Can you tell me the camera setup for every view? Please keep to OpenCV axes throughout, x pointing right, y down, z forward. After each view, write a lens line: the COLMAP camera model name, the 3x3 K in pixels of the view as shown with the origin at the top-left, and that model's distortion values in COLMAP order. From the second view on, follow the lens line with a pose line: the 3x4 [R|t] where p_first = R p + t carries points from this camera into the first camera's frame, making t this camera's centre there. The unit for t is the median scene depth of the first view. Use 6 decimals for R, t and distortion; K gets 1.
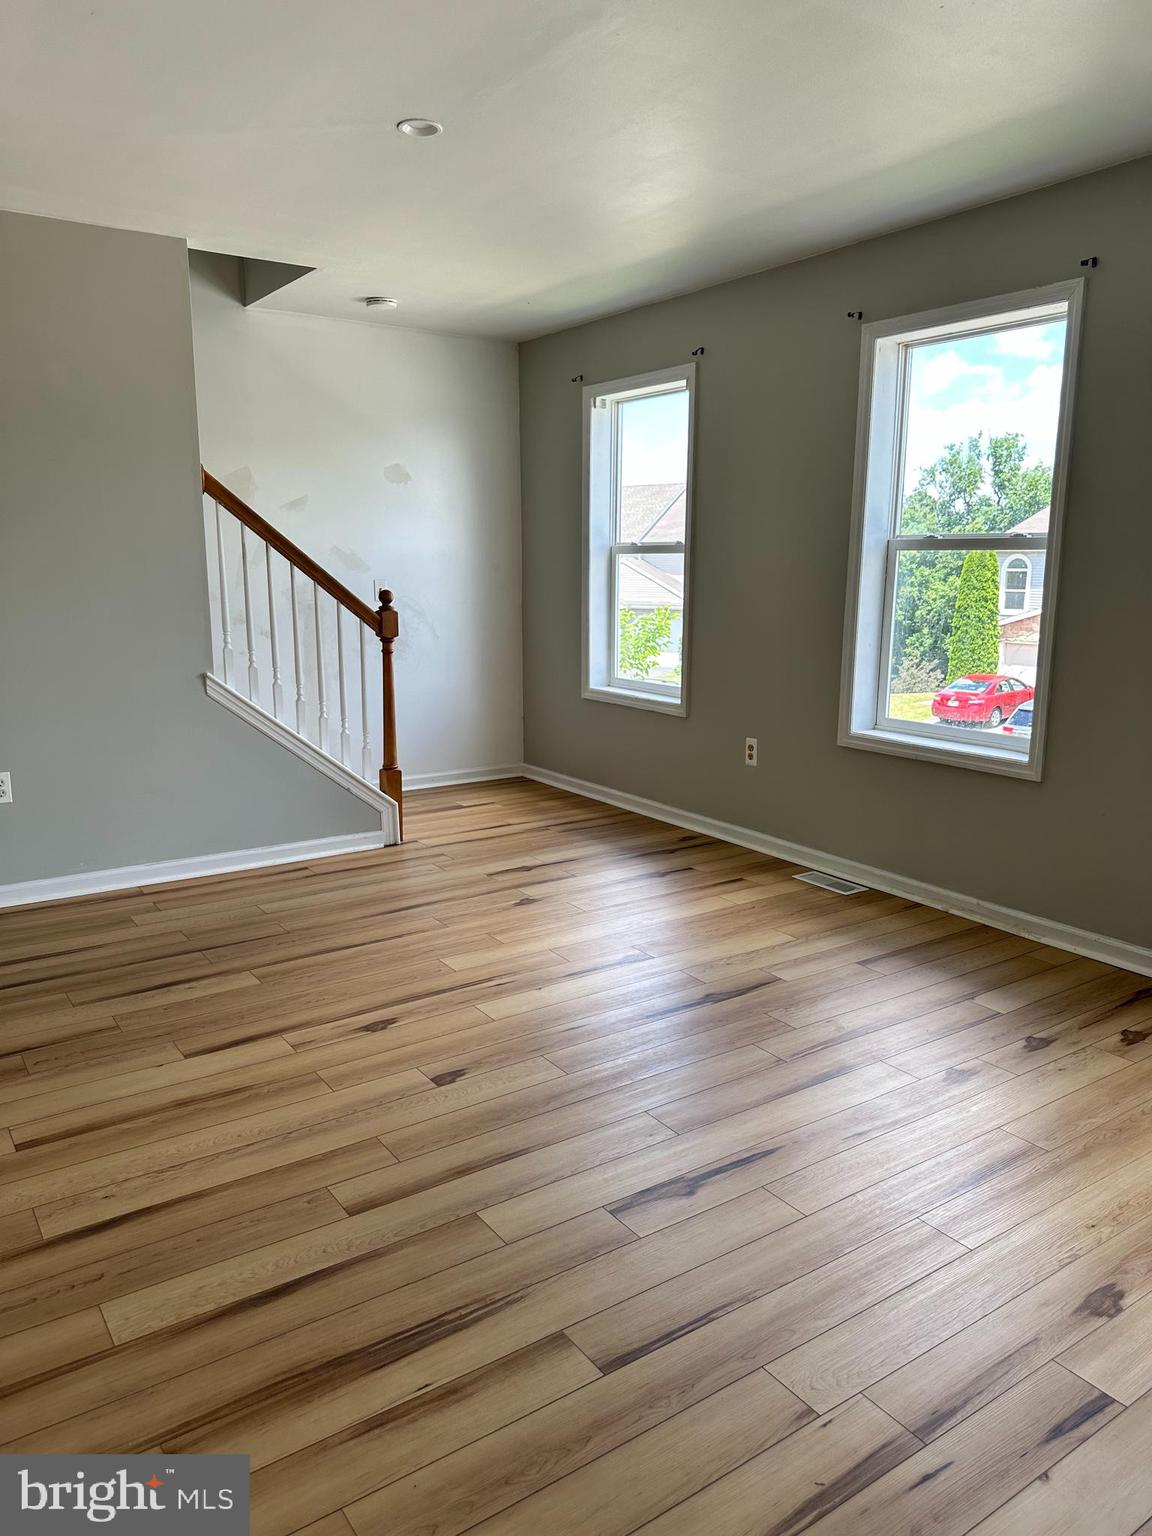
lens RADIAL K [[1091.9, 0, 571.6], [0, 1091.9, 775.5], [0, 0, 1]] dist [0.134937, -0.228424]
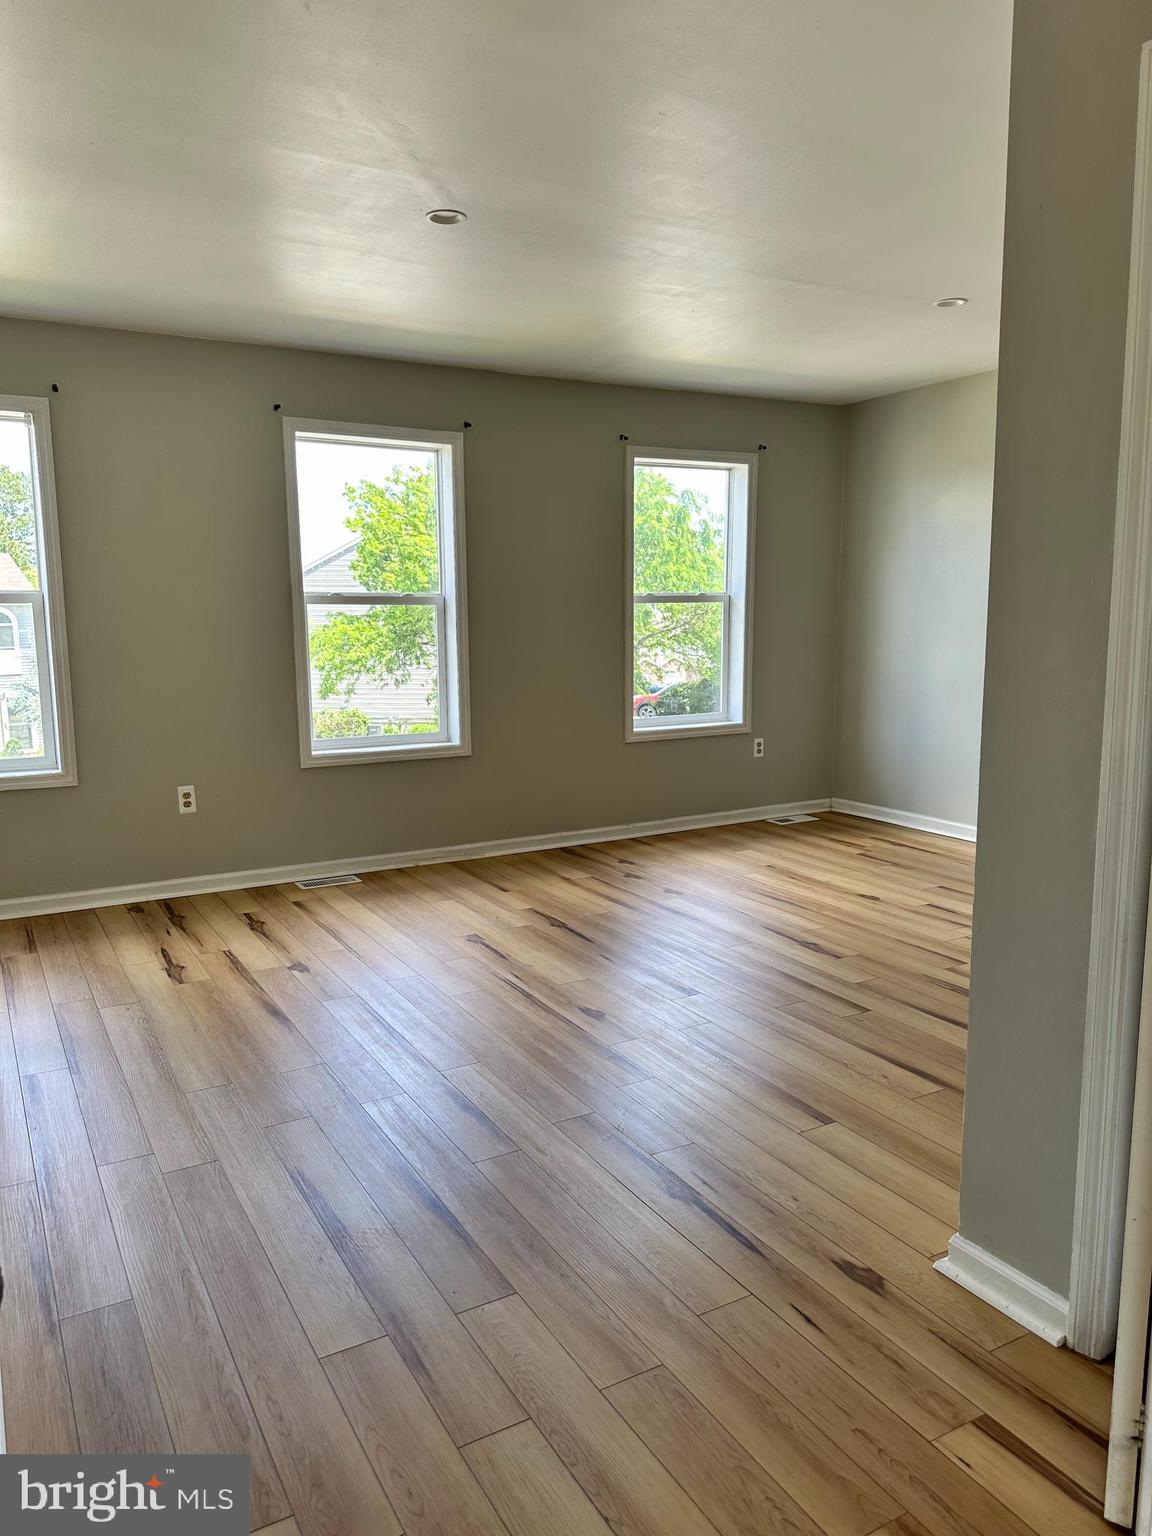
lens RADIAL K [[1091.9, 0, 571.6], [0, 1091.9, 775.5], [0, 0, 1]] dist [0.134937, -0.228424]
pose [[0.071206, -0.154564, 0.985413, -1.006124], [0.204500, 0.969198, 0.137244, -0.137363], [-0.976273, 0.191744, 0.100621, 0.686491]]
